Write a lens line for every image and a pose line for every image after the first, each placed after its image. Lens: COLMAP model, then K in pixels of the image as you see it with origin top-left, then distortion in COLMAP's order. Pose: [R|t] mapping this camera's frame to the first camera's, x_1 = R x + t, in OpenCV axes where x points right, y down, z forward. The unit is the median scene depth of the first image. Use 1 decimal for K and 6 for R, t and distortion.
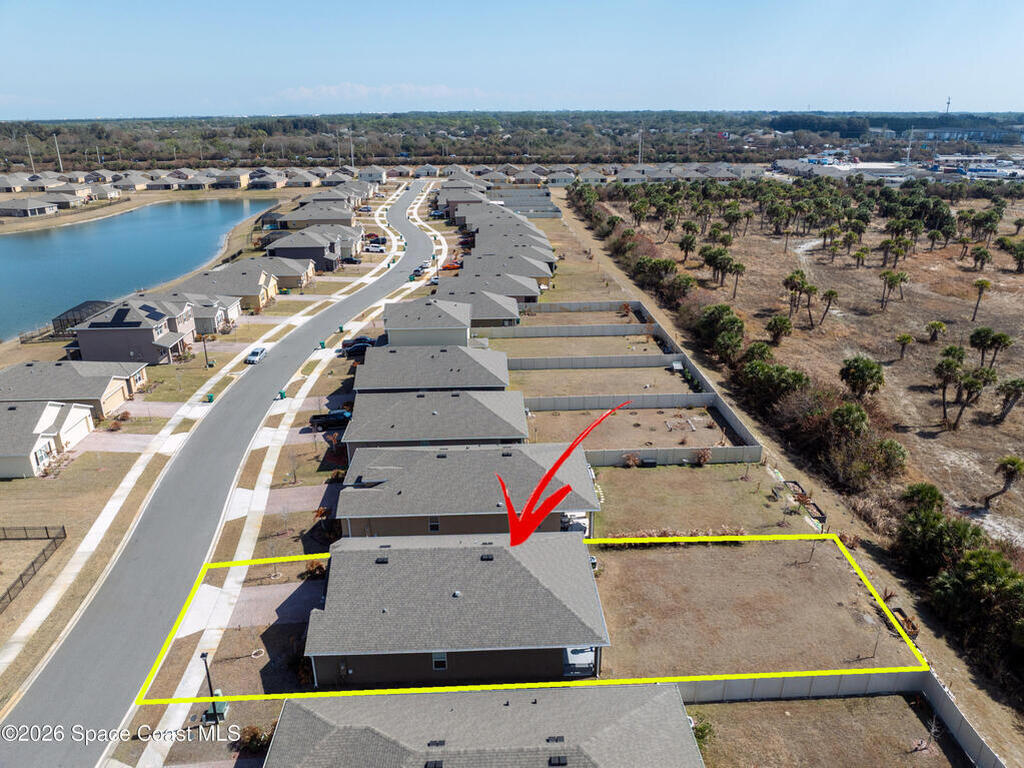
lens RADIAL K [[719.2, 0, 516.1], [0, 719.2, 382.0], [0, 0, 1]] dist [-0.052656, 0.022855]
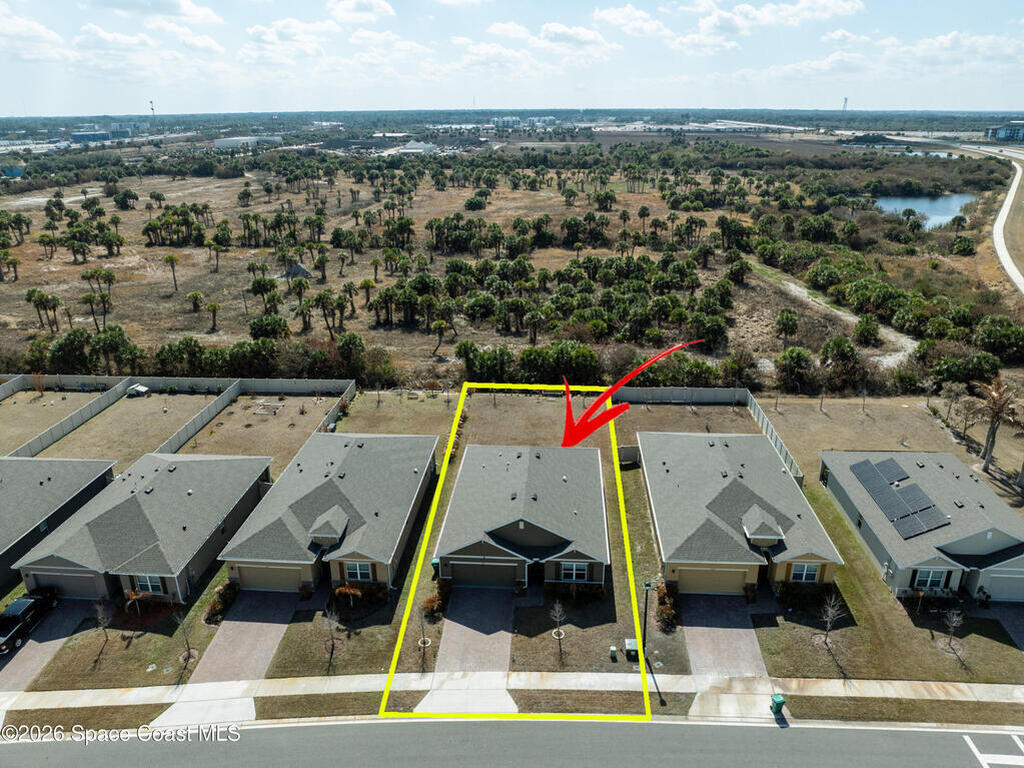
lens RADIAL K [[719.2, 0, 516.1], [0, 719.2, 382.0], [0, 0, 1]] dist [-0.052656, 0.022855]
pose [[0.109378, -0.347565, 0.931254, -0.787110], [0.353223, 0.889318, 0.290427, -0.171142], [-0.929123, 0.297174, 0.220039, 0.470247]]
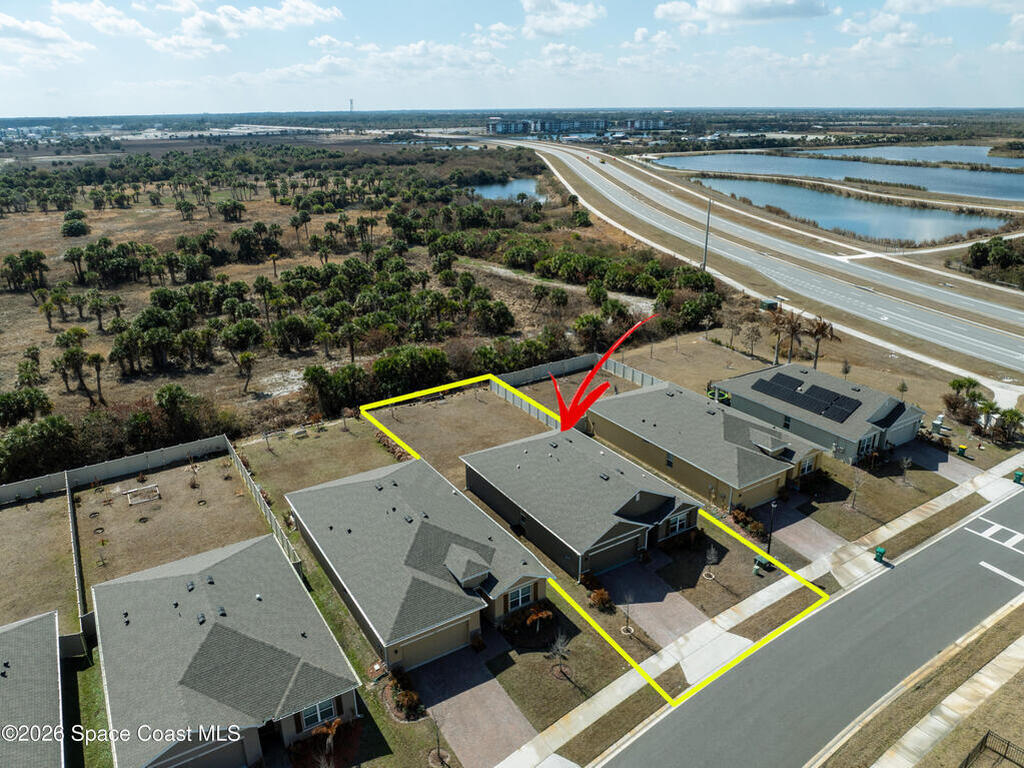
lens RADIAL K [[719.2, 0, 516.1], [0, 719.2, 382.0], [0, 0, 1]] dist [-0.052656, 0.022855]
pose [[-0.497092, -0.298439, 0.814760, -0.688028], [0.316155, 0.812147, 0.490370, -0.348057], [-0.808051, 0.501350, -0.309359, 0.946580]]
